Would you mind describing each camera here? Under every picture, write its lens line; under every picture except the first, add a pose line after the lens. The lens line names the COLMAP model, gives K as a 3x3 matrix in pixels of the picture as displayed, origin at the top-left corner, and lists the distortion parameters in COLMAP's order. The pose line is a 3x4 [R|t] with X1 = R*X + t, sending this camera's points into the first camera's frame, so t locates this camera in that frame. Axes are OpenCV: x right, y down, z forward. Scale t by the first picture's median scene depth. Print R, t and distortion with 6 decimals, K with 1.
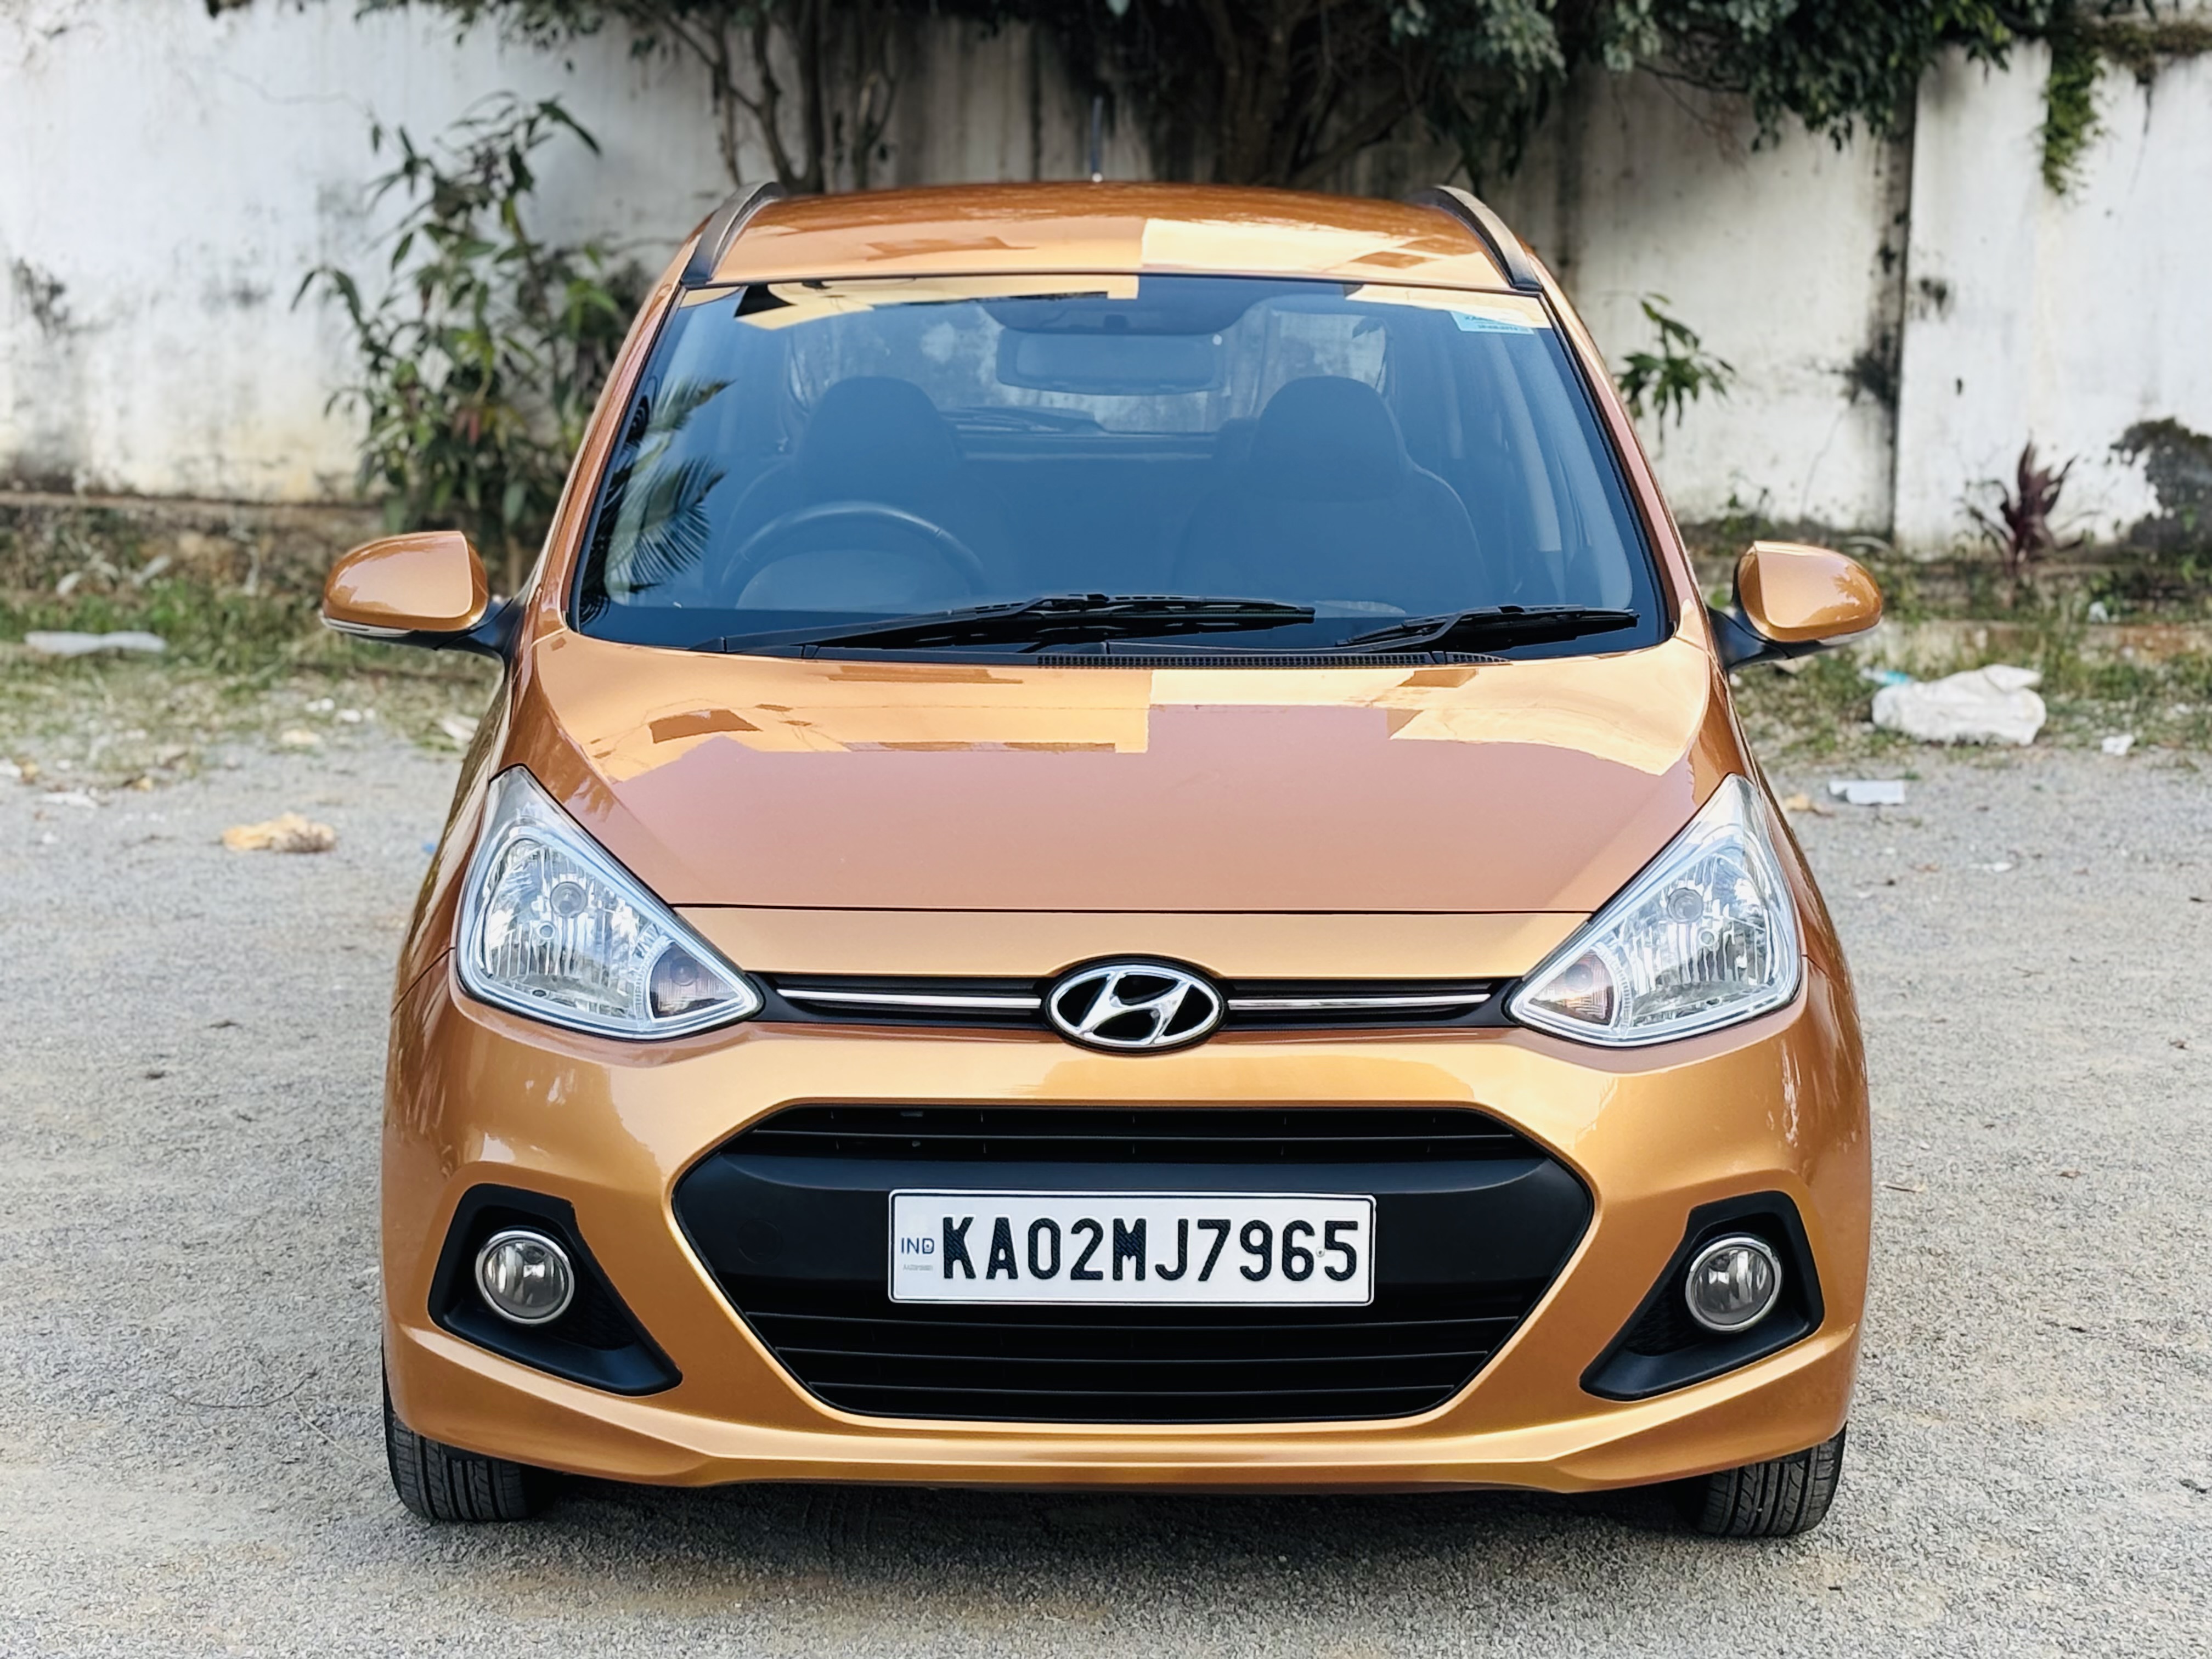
lens RADIAL K [[5077.8, 0, 1108.5], [0, 5077.8, 835.7], [0, 0, 1]] dist [0.120554, 0.000000]
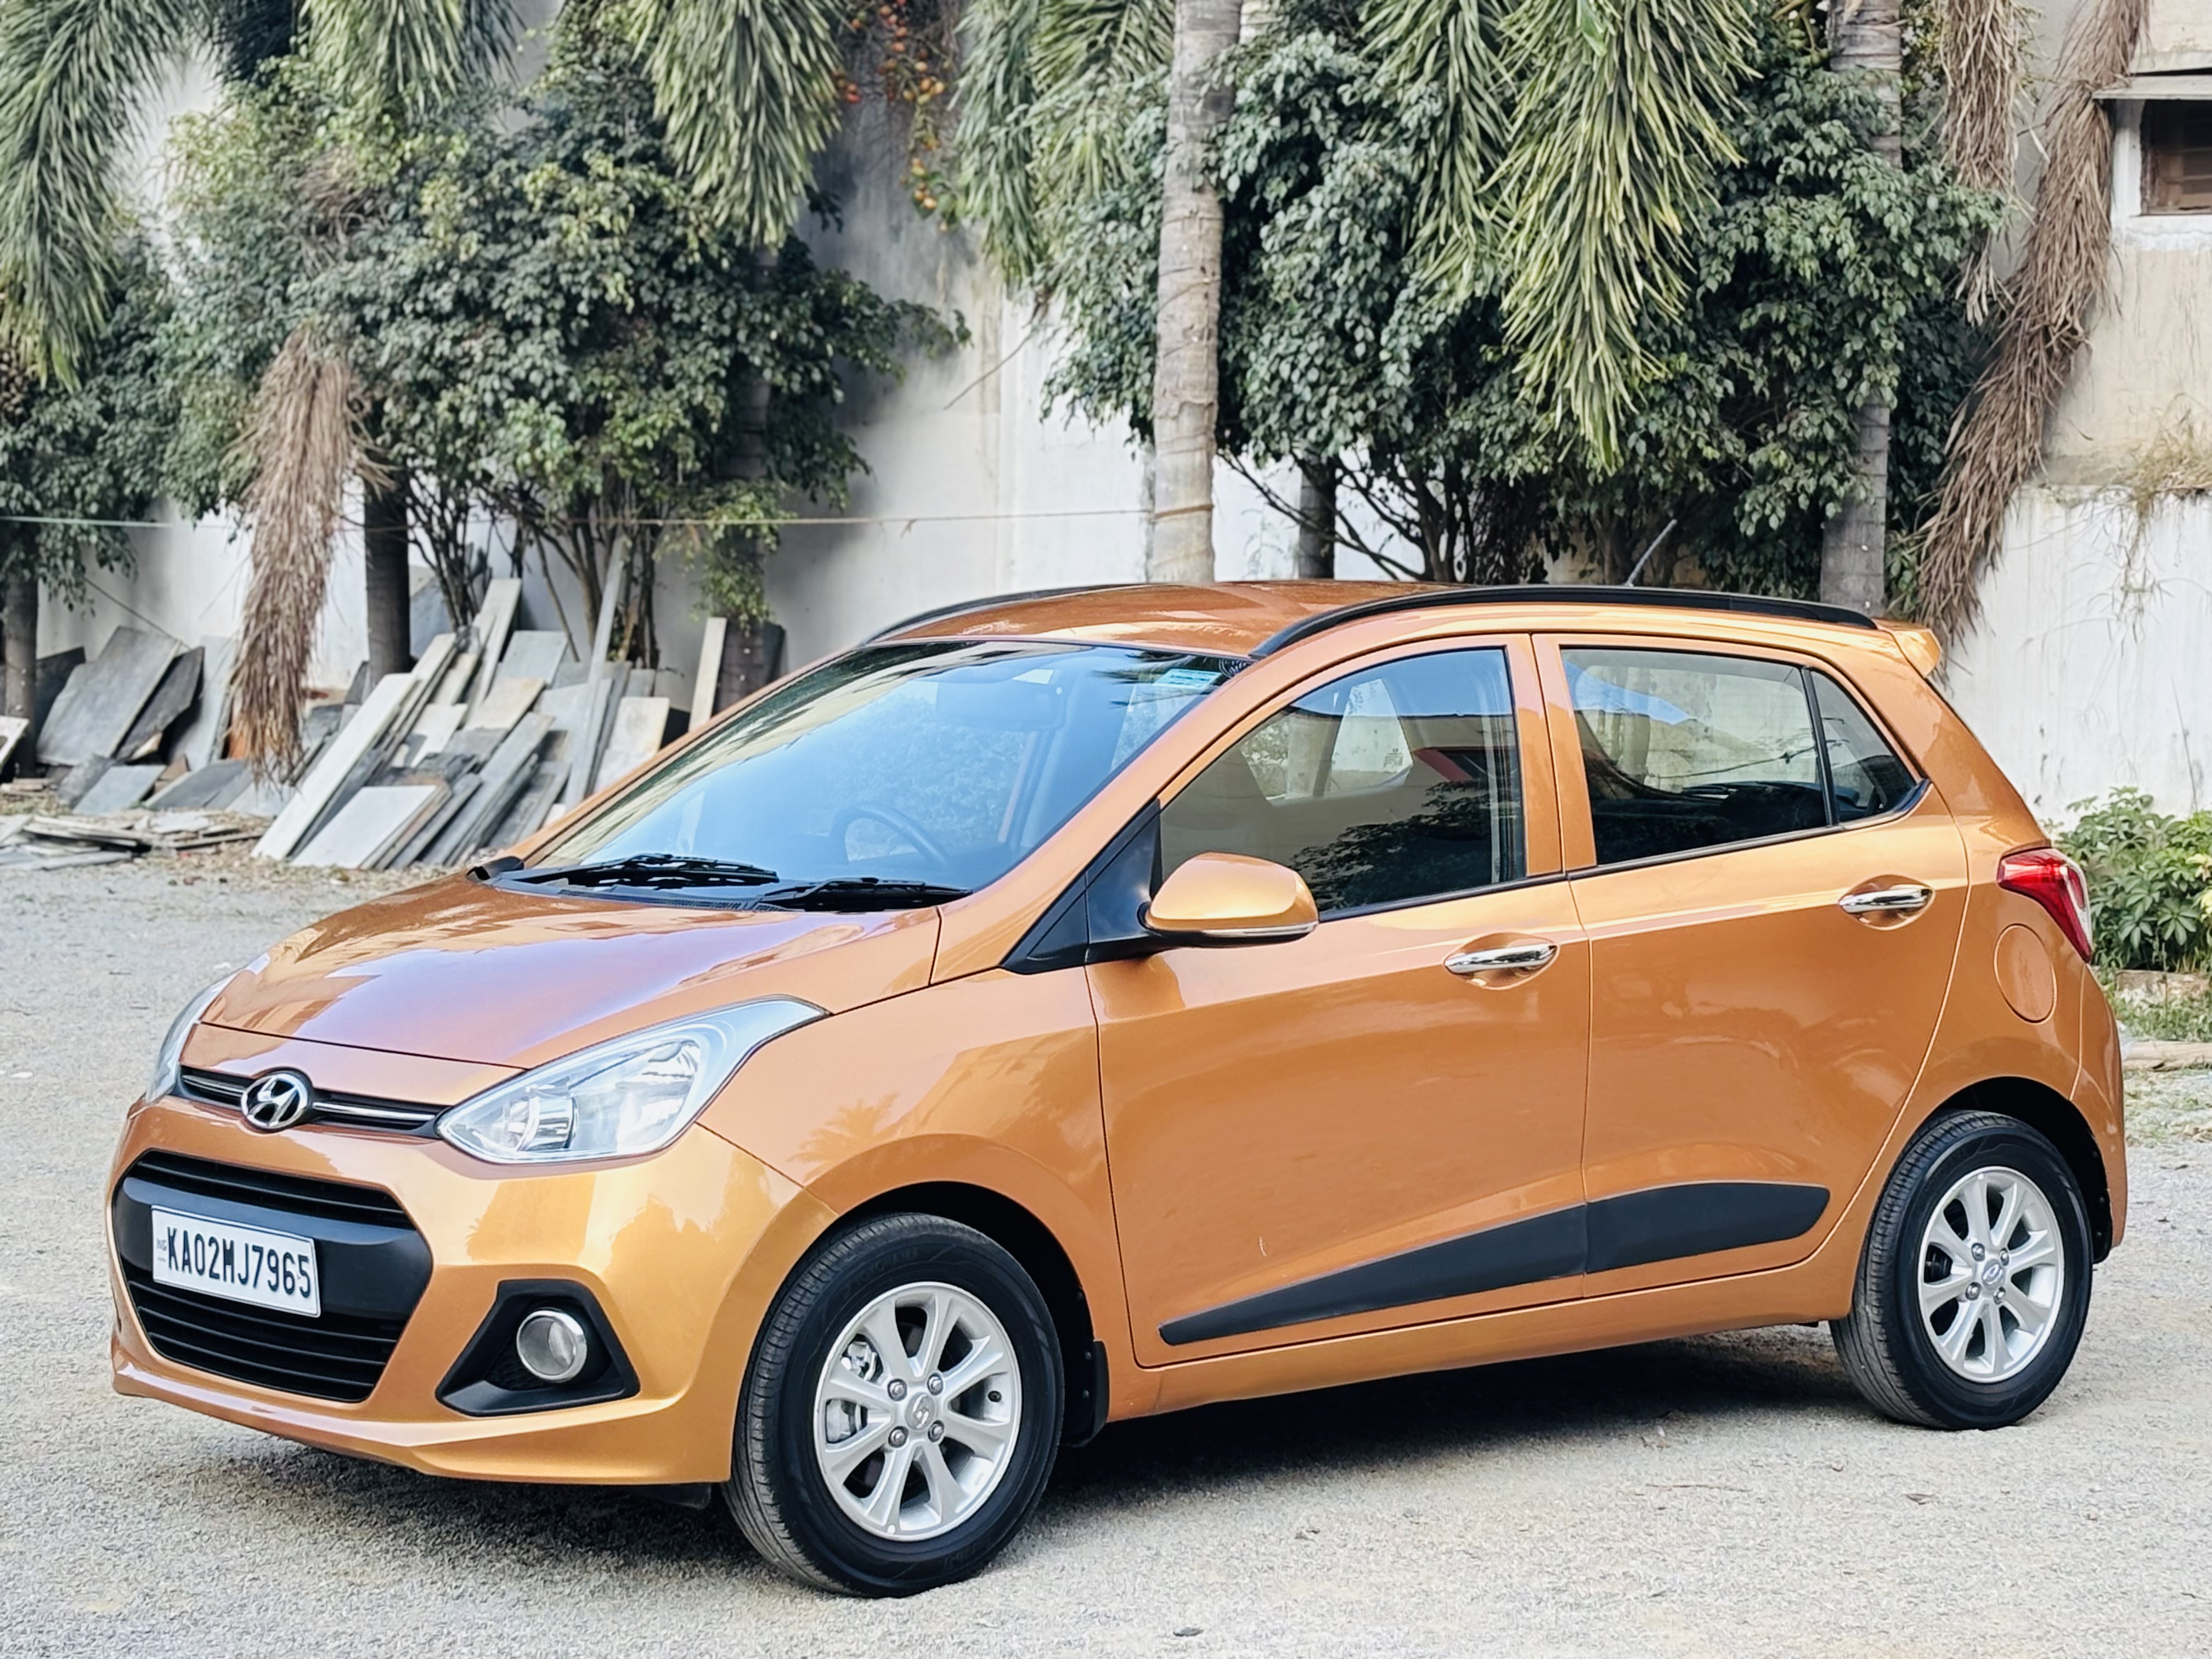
lens RADIAL K [[5077.8, 0, 1093.7], [0, 5077.8, 836.1], [0, 0, 1]] dist [0.120554, 0.000000]
pose [[0.657622, 0.041035, -0.752230, 1.278499], [-0.112916, 0.992605, -0.044566, -0.003812], [0.744838, 0.114246, 0.657392, 0.193910]]
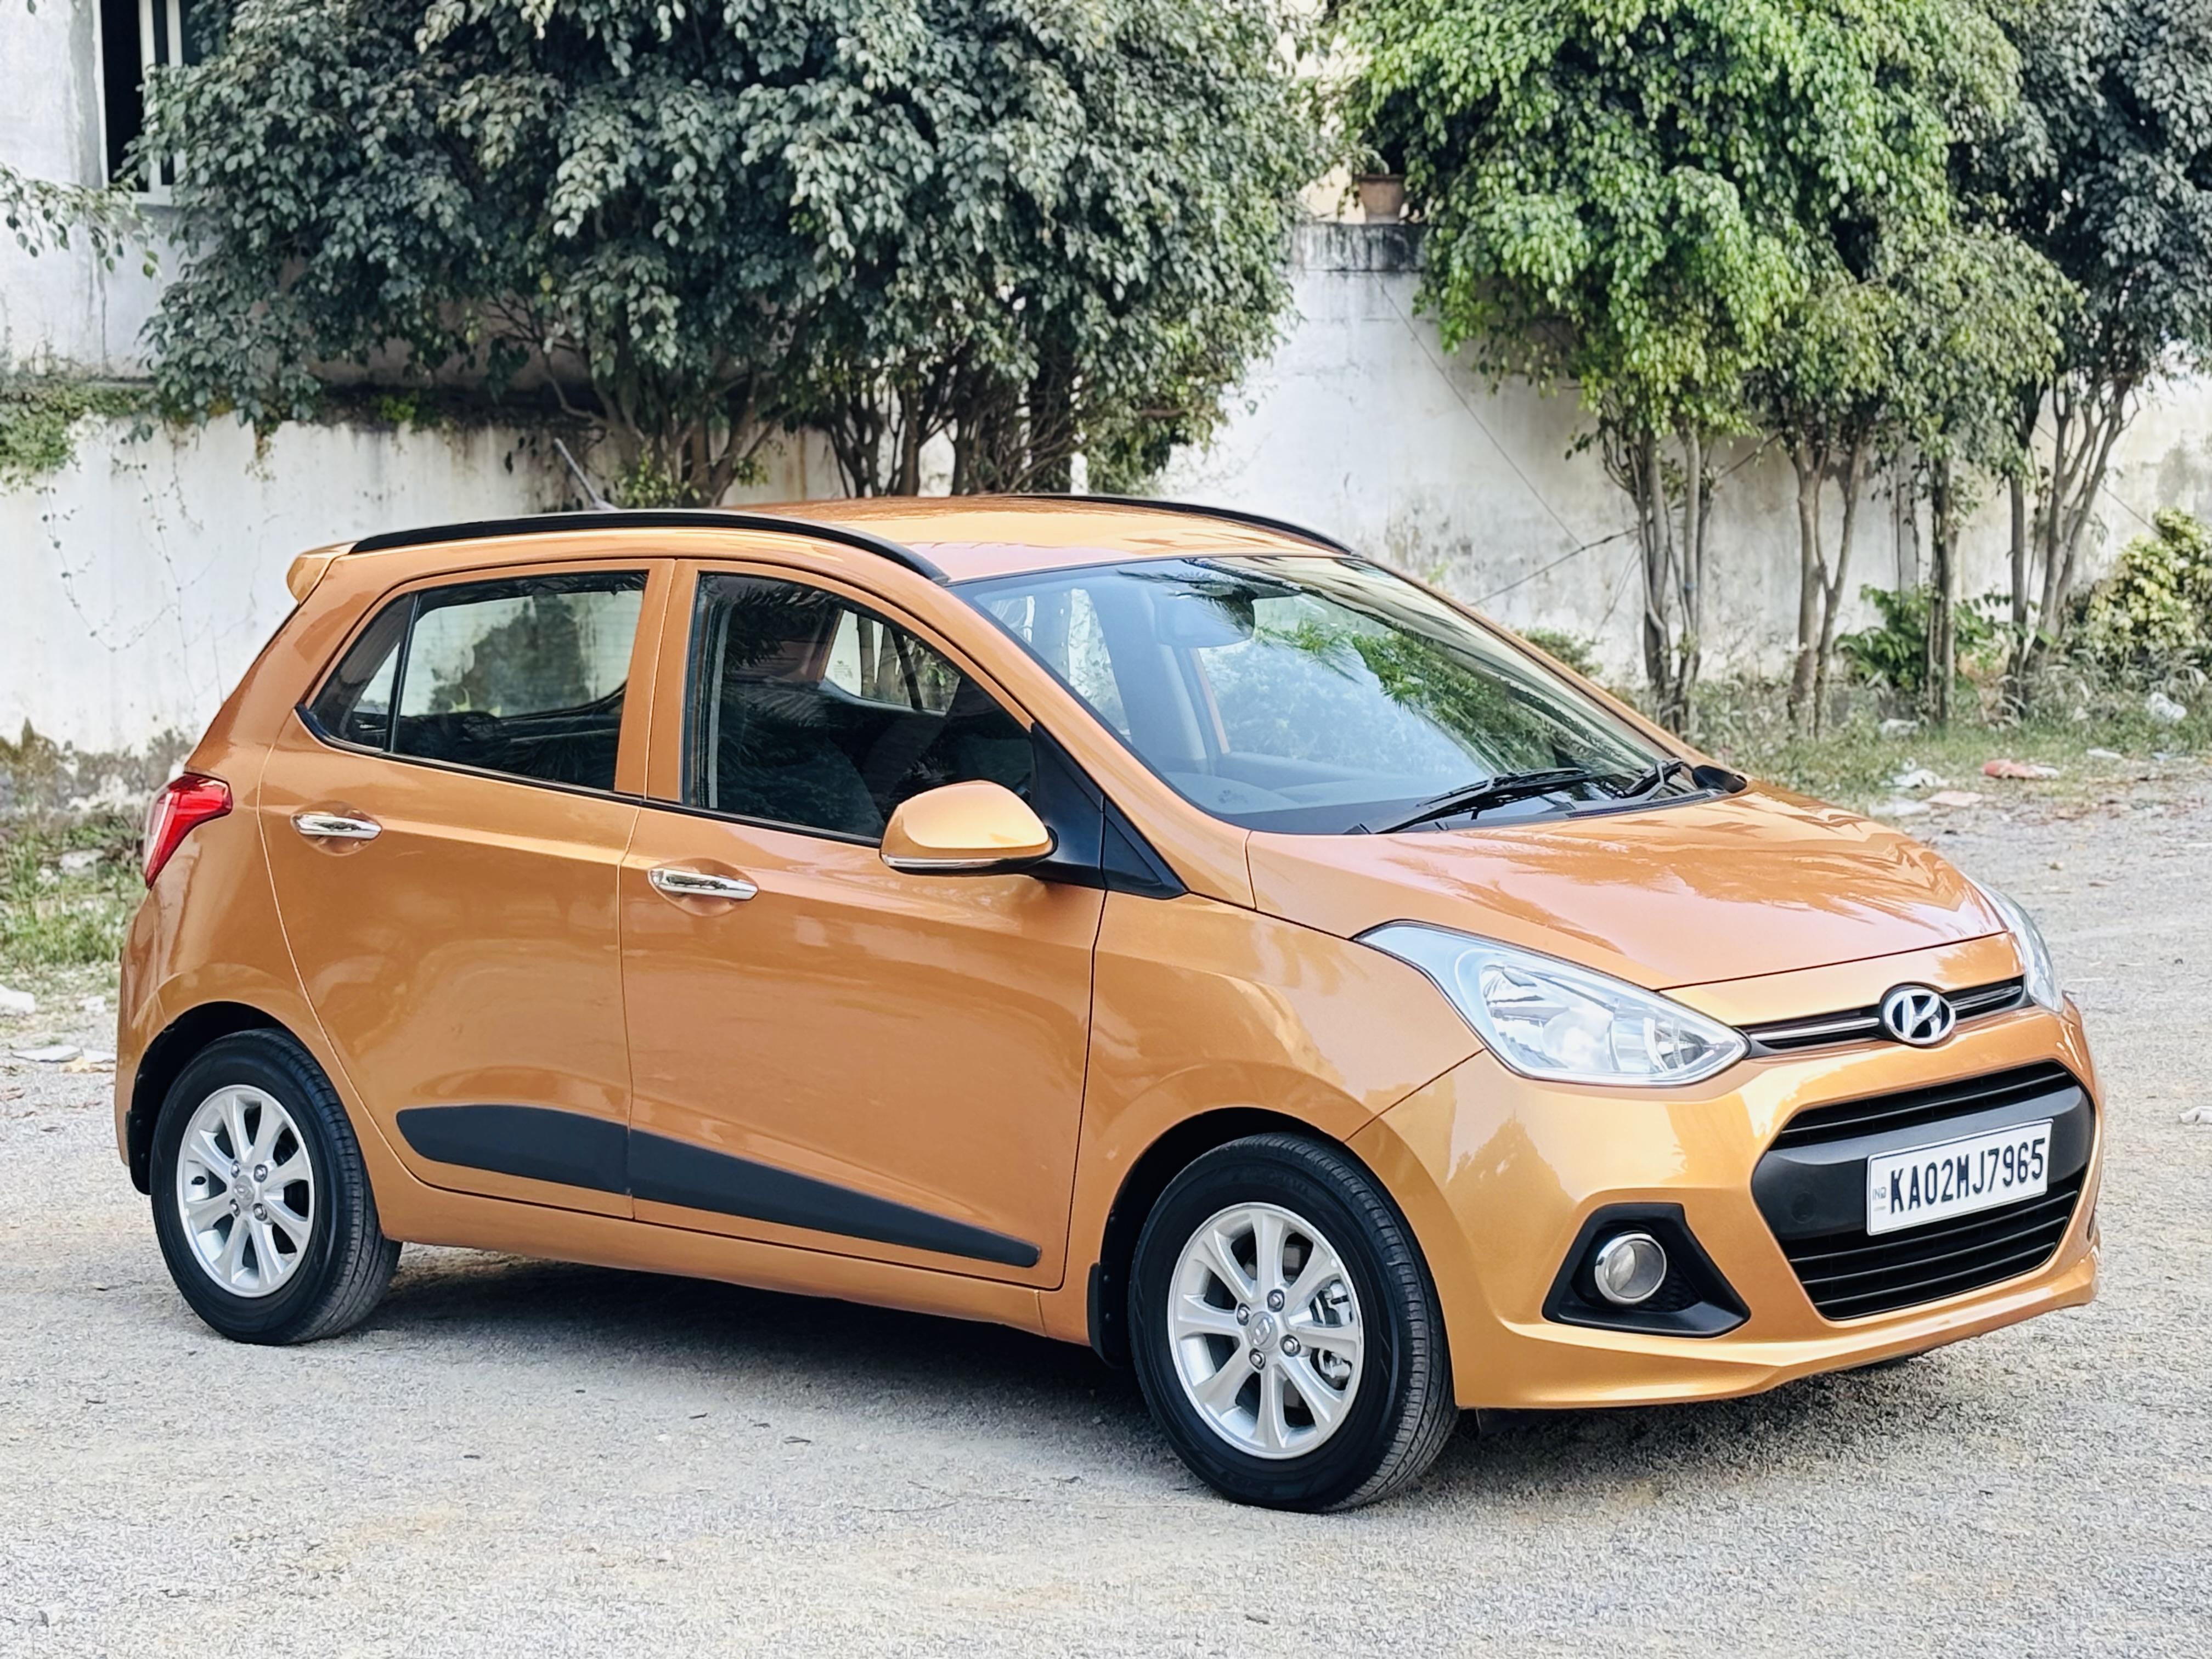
lens RADIAL K [[5077.8, 0, 1101.4], [0, 5077.8, 828.8], [0, 0, 1]] dist [0.120554, 0.000000]
pose [[0.648094, -0.077418, 0.757615, -1.269039], [0.137509, 0.990364, -0.016429, -0.028785], [-0.749043, 0.114826, 0.652495, 0.206193]]
